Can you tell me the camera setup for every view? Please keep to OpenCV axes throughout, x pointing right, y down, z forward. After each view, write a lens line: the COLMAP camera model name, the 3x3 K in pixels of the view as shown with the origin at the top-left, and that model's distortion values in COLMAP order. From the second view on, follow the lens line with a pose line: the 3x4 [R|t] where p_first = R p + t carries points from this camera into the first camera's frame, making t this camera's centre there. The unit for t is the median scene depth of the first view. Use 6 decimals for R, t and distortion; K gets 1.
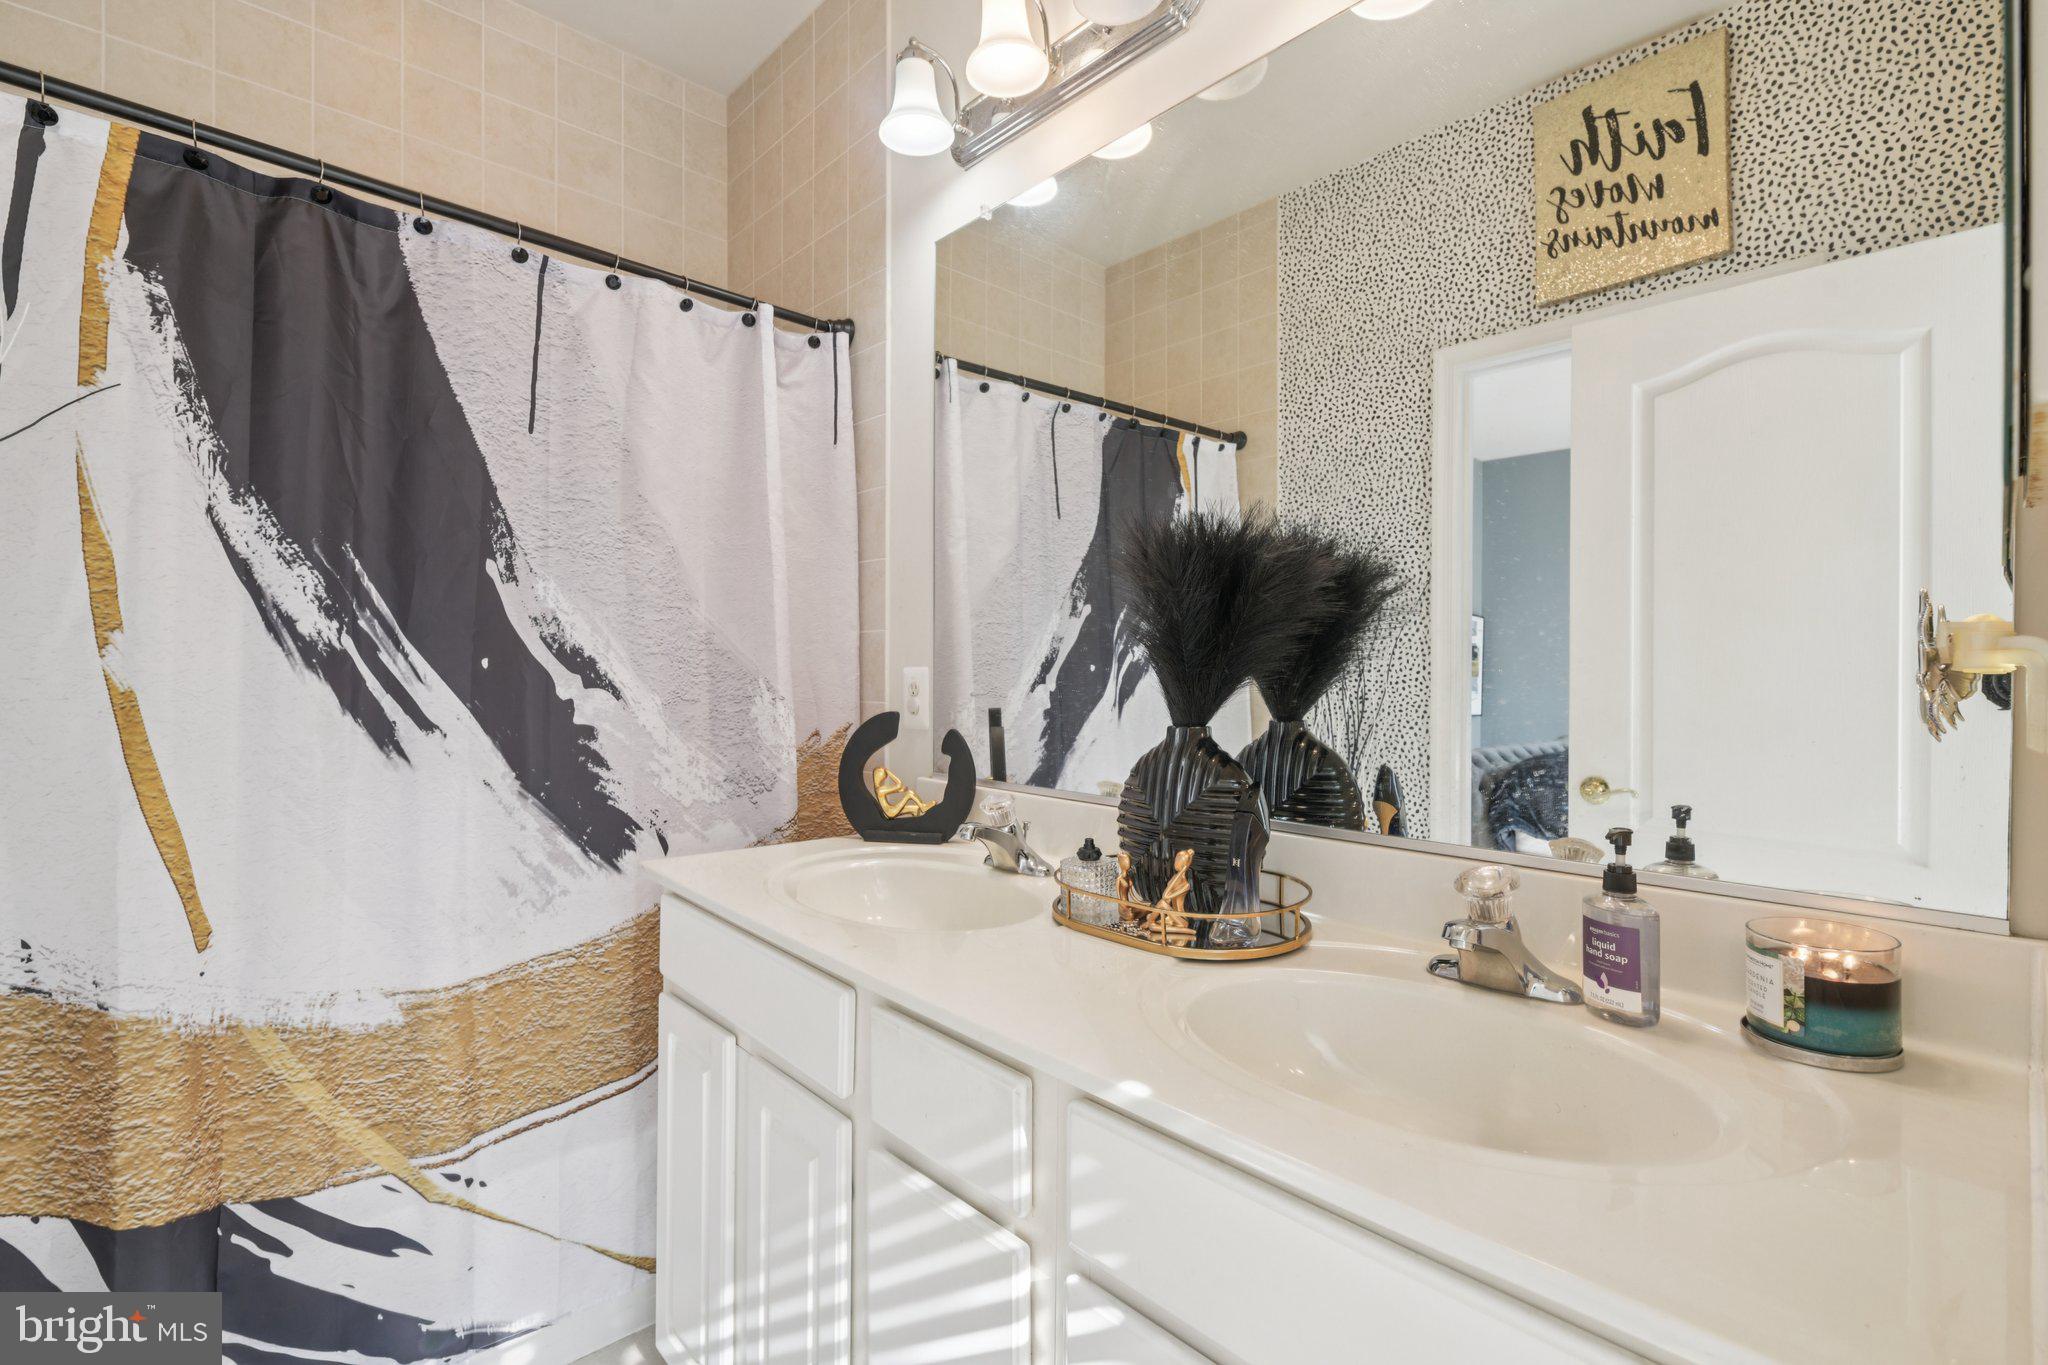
lens RADIAL K [[921.9, 0, 1034.1], [0, 921.9, 679.2], [0, 0, 1]] dist [-0.002369, -0.000757]
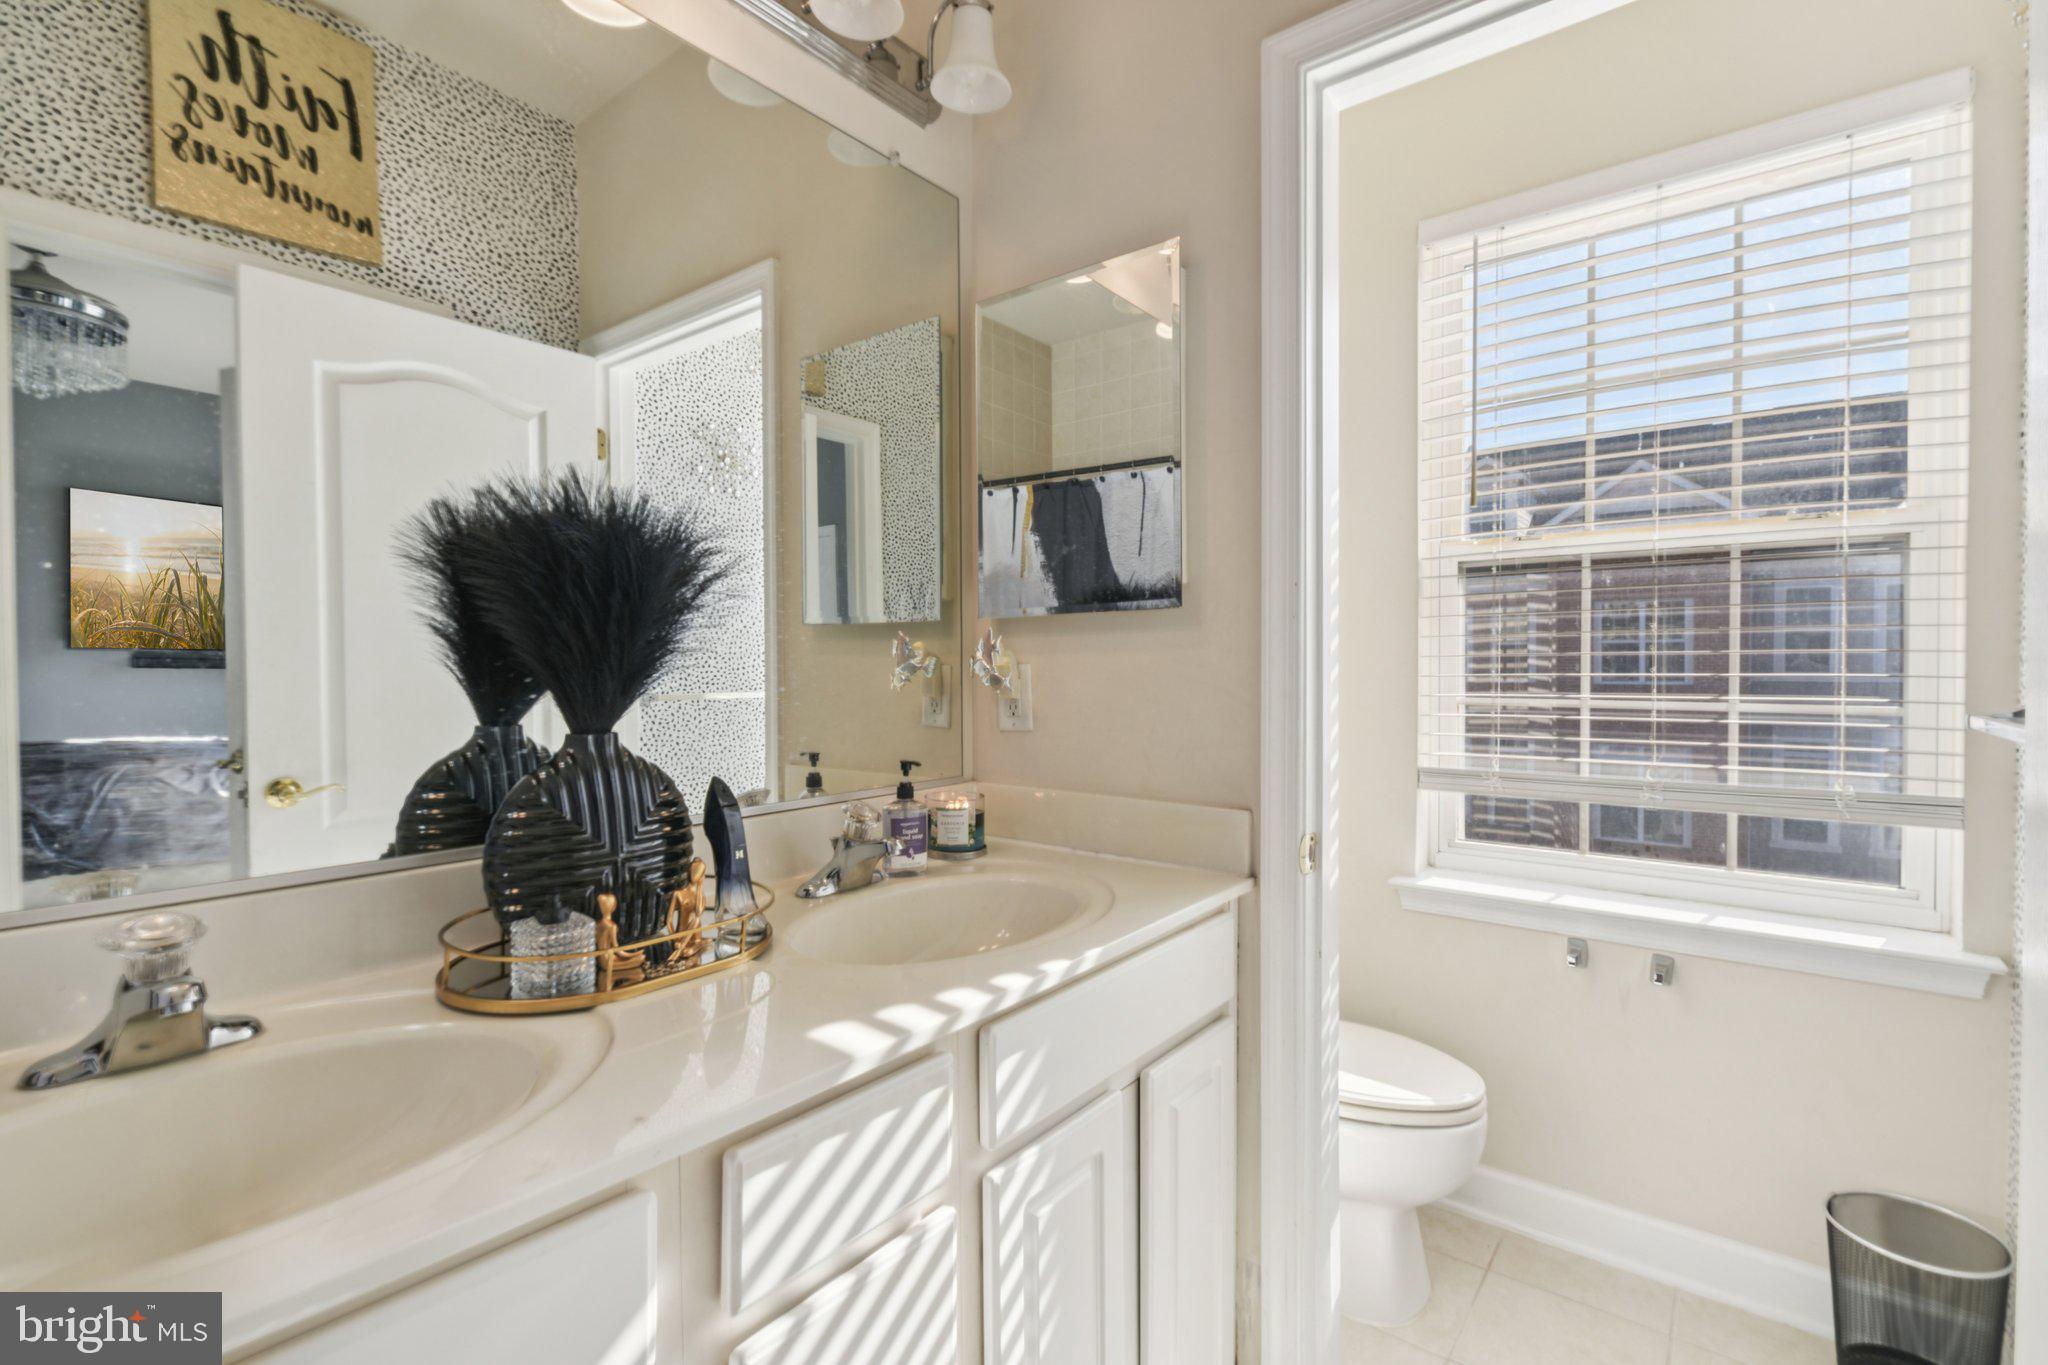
lens RADIAL K [[921.9, 0, 1033.8], [0, 921.9, 674.0], [0, 0, 1]] dist [-0.002369, -0.000757]
pose [[-0.162528, -0.022601, 0.986445, -0.412598], [0.001653, 0.999730, 0.023177, -0.014215], [-0.986703, 0.005397, -0.162447, 0.407359]]
